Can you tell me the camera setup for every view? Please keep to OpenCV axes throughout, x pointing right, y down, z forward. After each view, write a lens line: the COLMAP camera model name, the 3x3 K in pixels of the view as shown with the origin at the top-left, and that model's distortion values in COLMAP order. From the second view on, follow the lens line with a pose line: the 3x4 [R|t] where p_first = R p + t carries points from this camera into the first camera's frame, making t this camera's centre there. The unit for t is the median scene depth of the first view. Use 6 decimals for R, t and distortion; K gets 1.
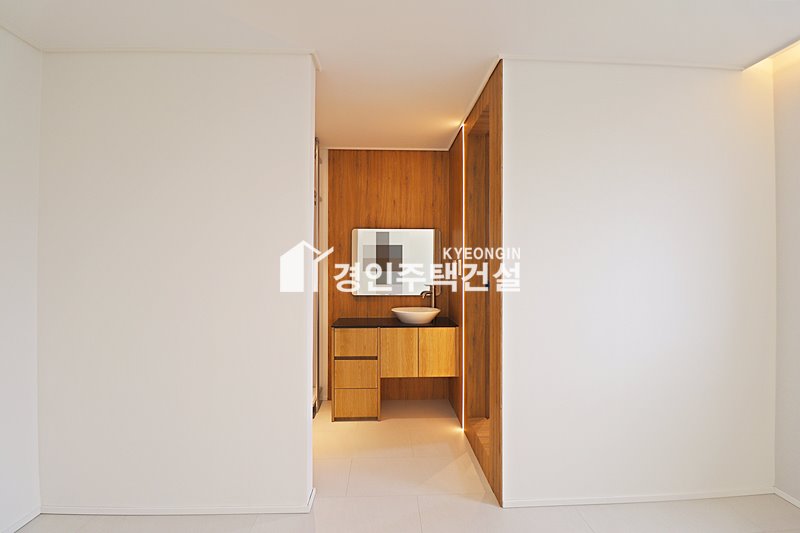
lens RADIAL K [[369.8, 0, 404.7], [0, 369.8, 262.8], [0, 0, 1]] dist [-0.003420, -0.011162]
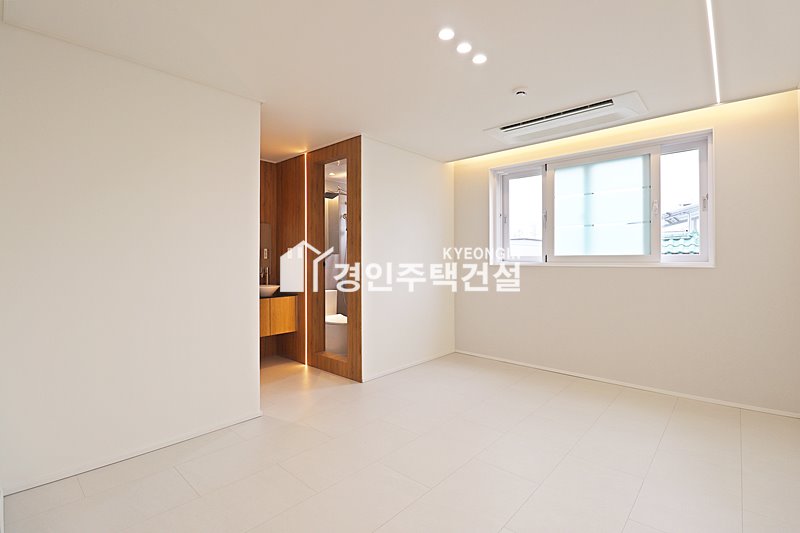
lens RADIAL K [[369.8, 0, 404.7], [0, 369.8, 262.8], [0, 0, 1]] dist [-0.003420, -0.011162]
pose [[0.704103, -0.007605, 0.710057, -0.560666], [-0.002718, 0.999906, 0.013404, 0.029212], [-0.710093, -0.011368, 0.704017, -0.273298]]
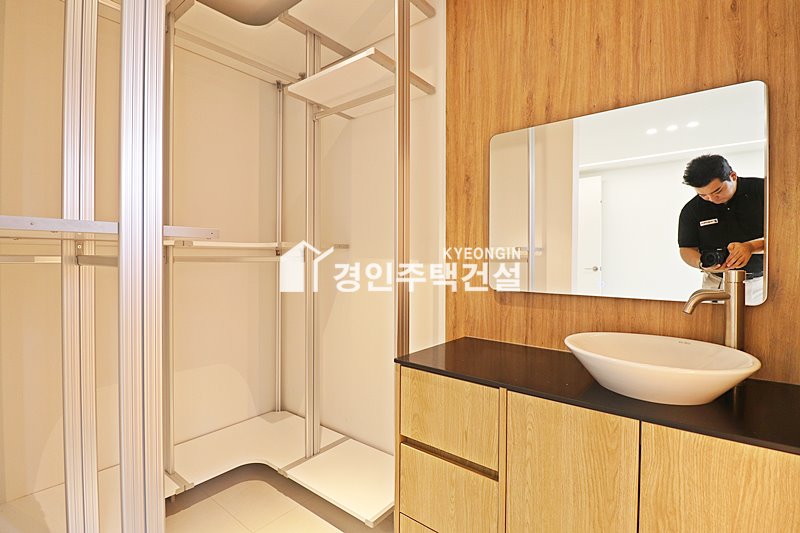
lens RADIAL K [[380.6, 0, 401.6], [0, 380.6, 260.3], [0, 0, 1]] dist [-0.001049, -0.013808]
pose [[0.744062, 0.005989, -0.668084, 0.090085], [0.003349, 0.999914, 0.012694, 0.053798], [0.668102, -0.011682, 0.743978, 0.677070]]
